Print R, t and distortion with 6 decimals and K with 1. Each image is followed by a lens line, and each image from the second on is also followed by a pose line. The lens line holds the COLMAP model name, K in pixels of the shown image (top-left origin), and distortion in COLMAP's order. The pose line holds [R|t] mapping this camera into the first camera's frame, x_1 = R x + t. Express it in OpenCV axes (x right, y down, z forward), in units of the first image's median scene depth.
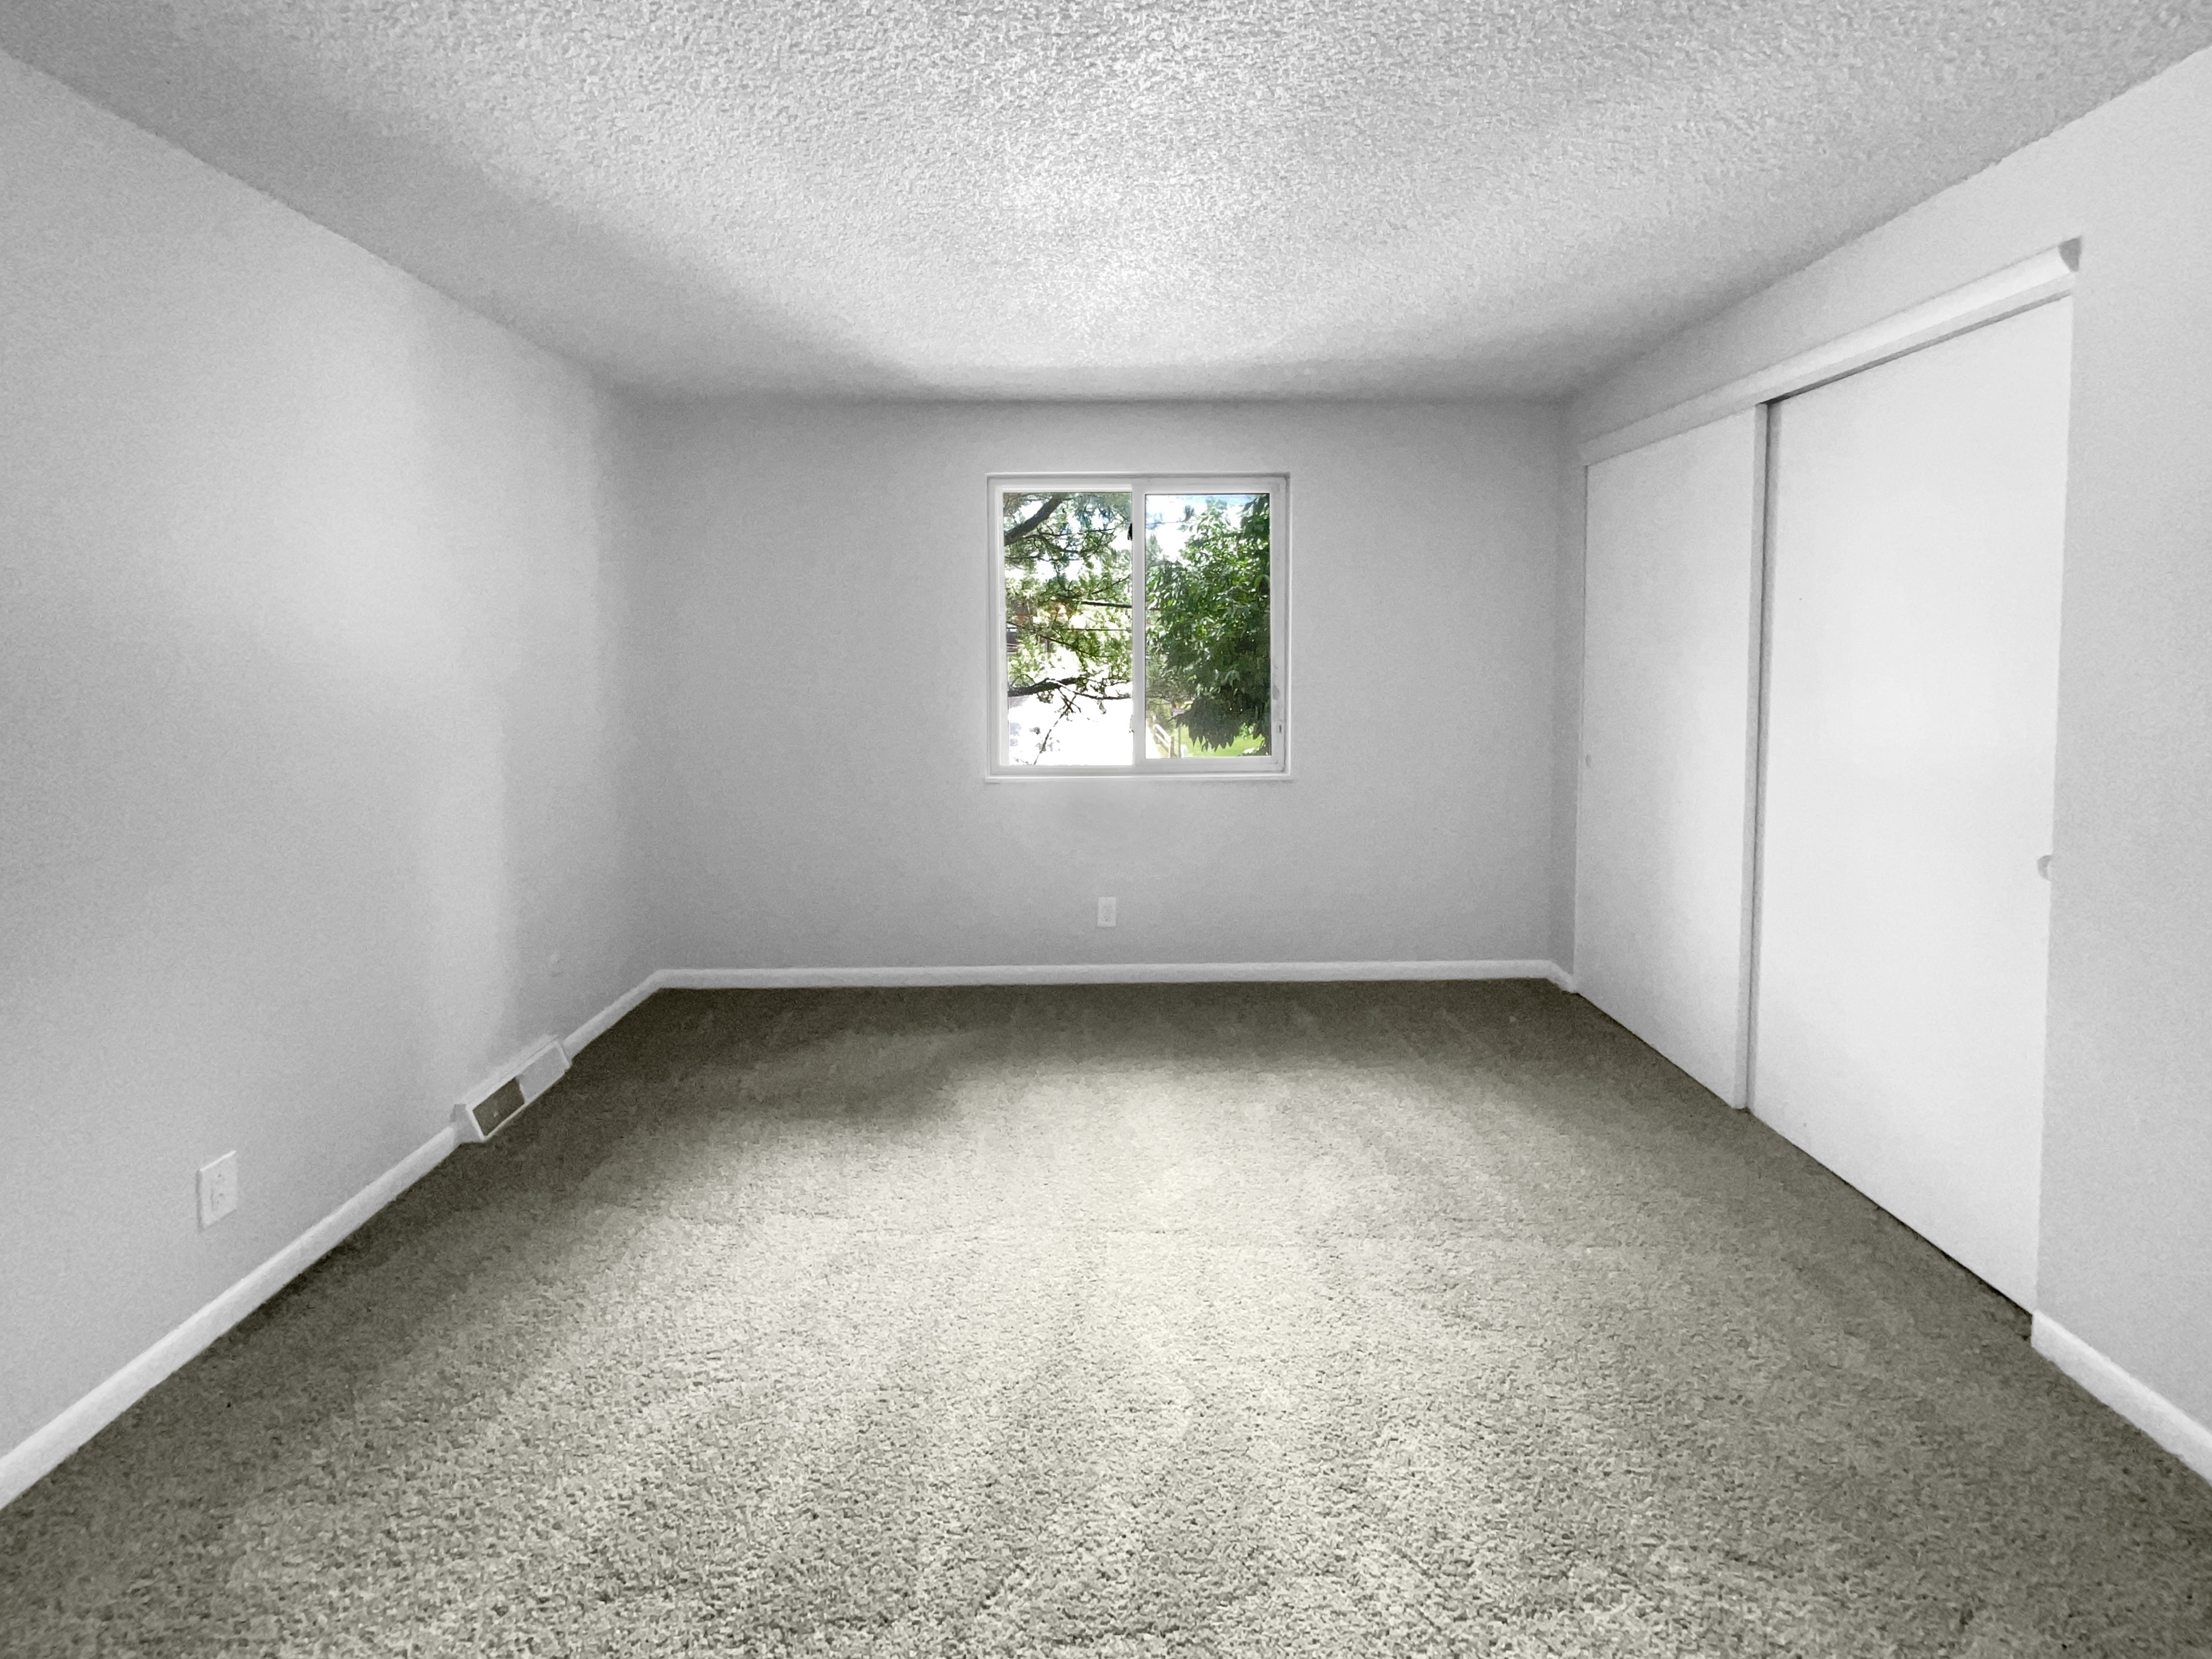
lens RADIAL K [[931.1, 0, 1106.4], [0, 931.1, 759.8], [0, 0, 1]] dist [0.000769, 0.000403]
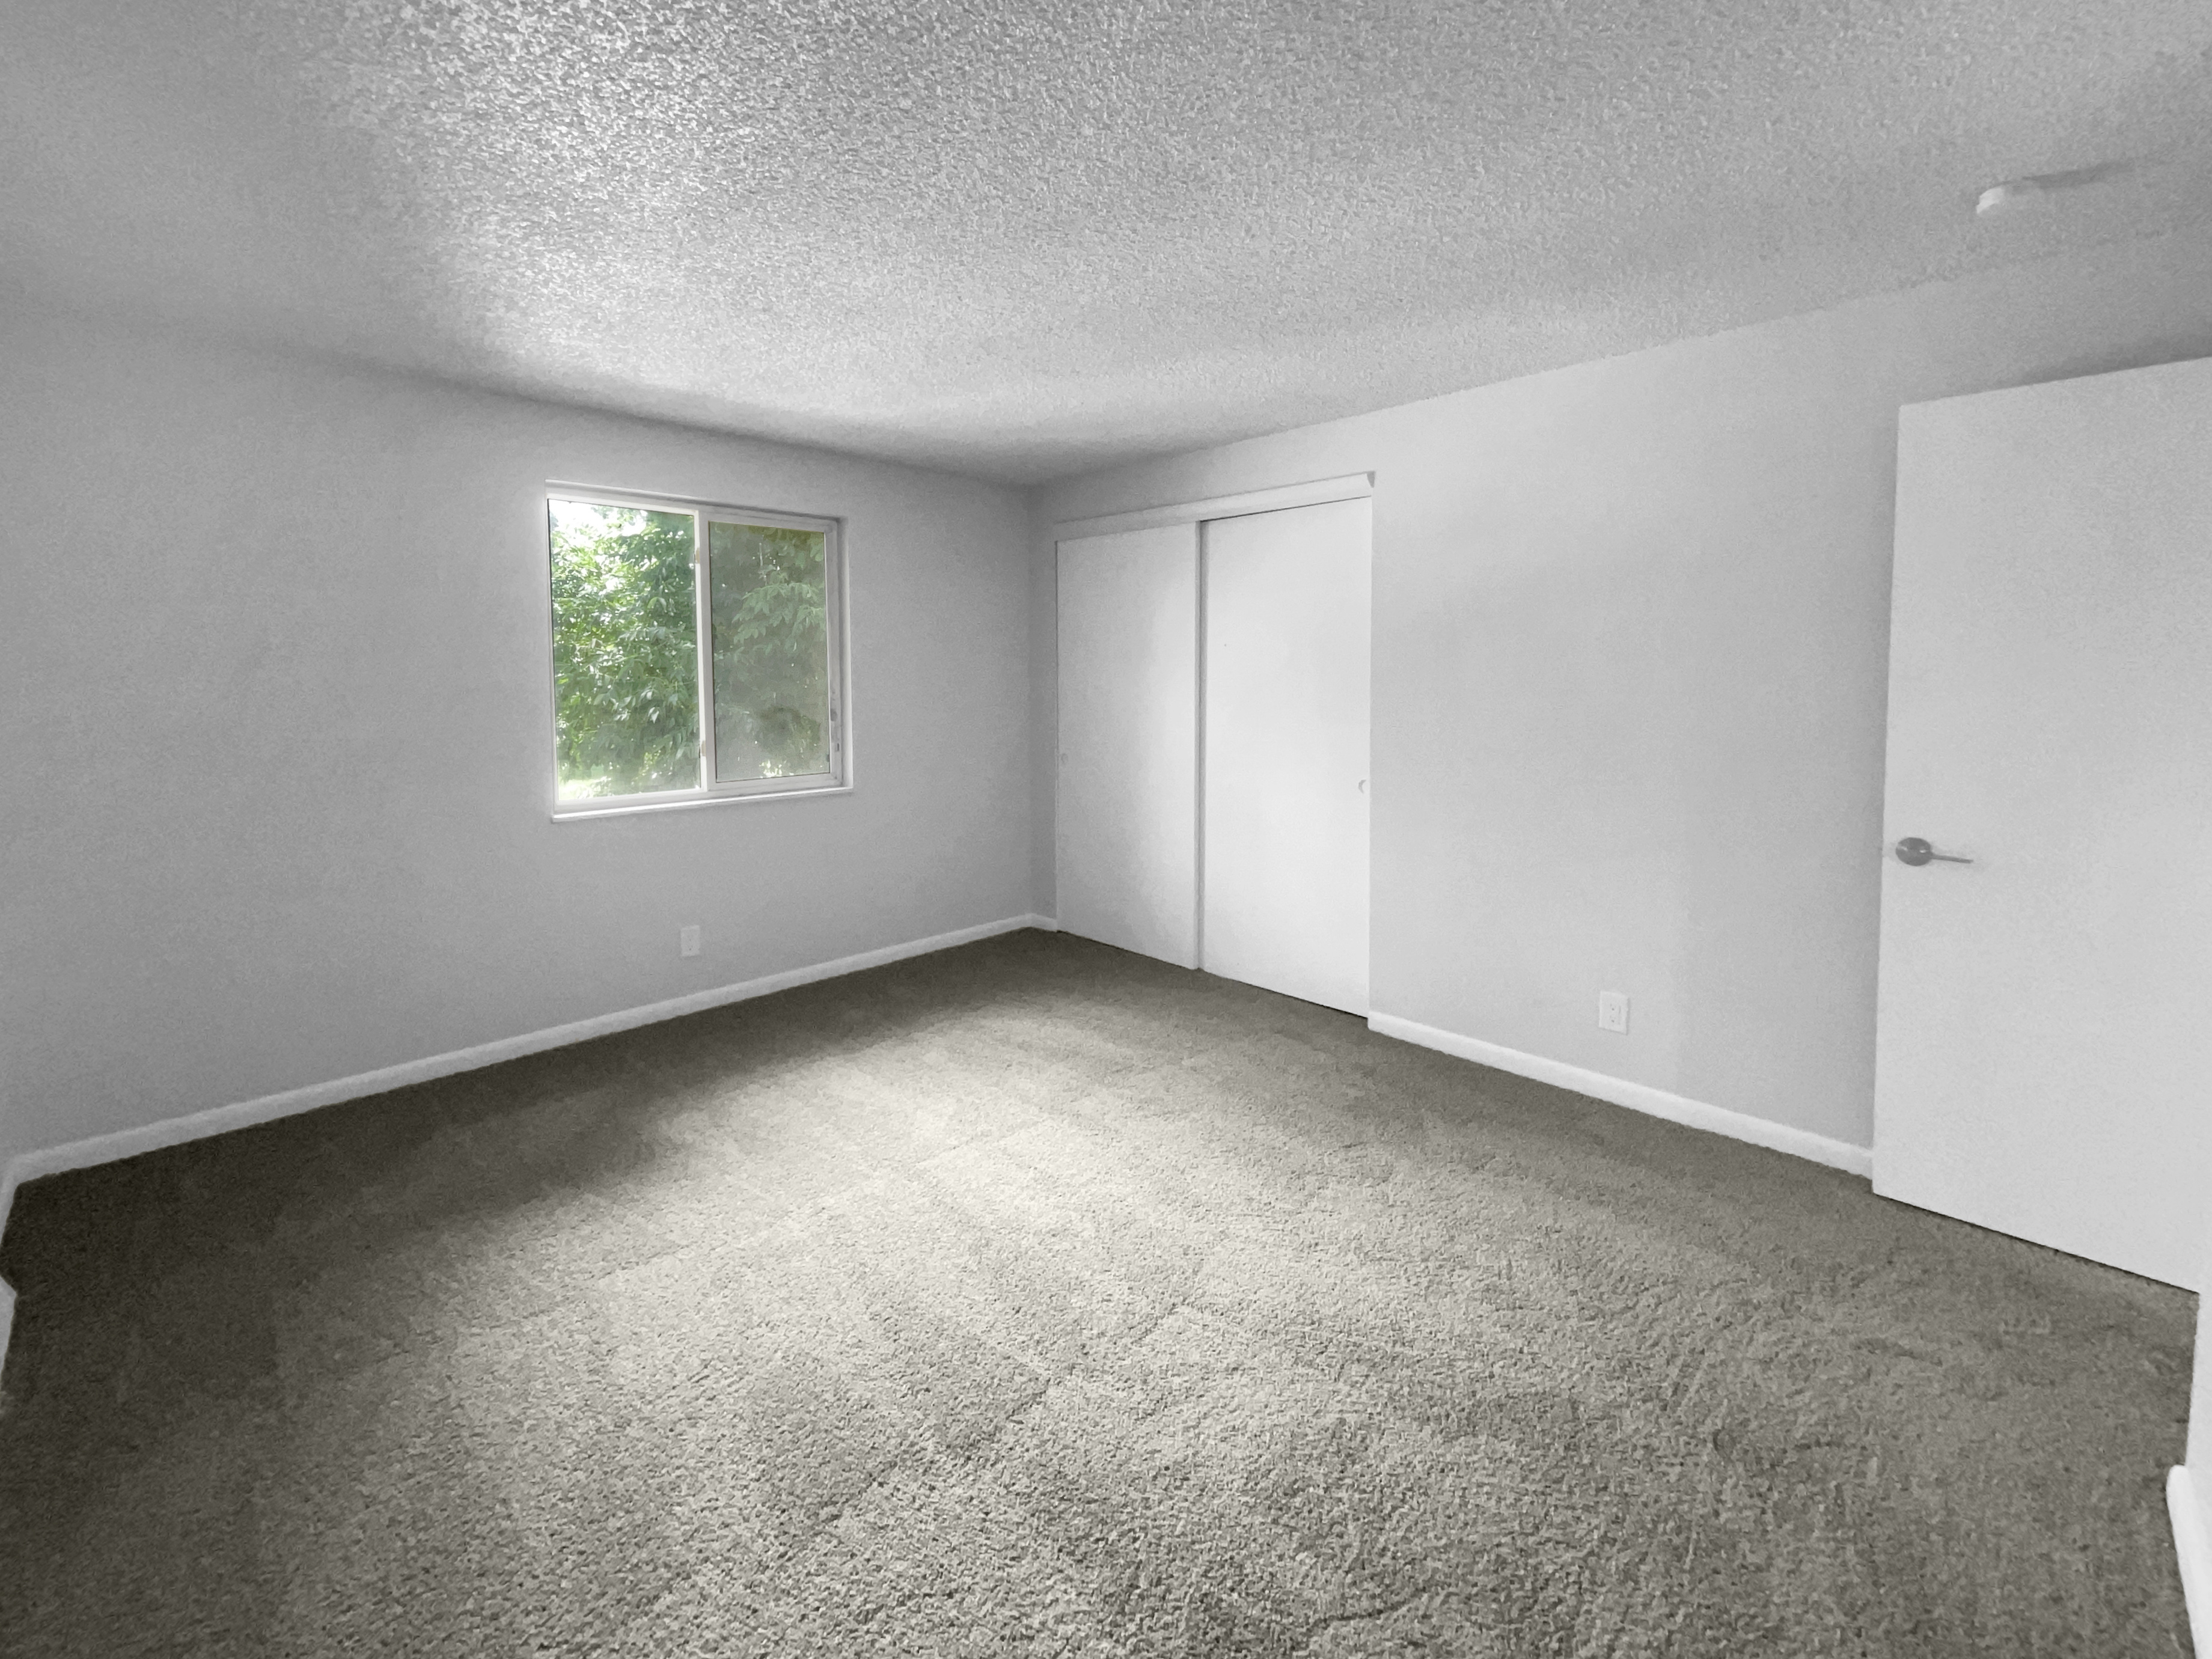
lens RADIAL K [[896.6, 0, 1106.0], [0, 896.6, 829.5], [0, 0, 1]] dist [-0.003866, 0.003190]
pose [[0.723006, -0.111528, 0.681780, -0.525849], [0.077655, 0.993748, 0.080210, 0.004067], [-0.686464, -0.005049, 0.727147, -0.004979]]
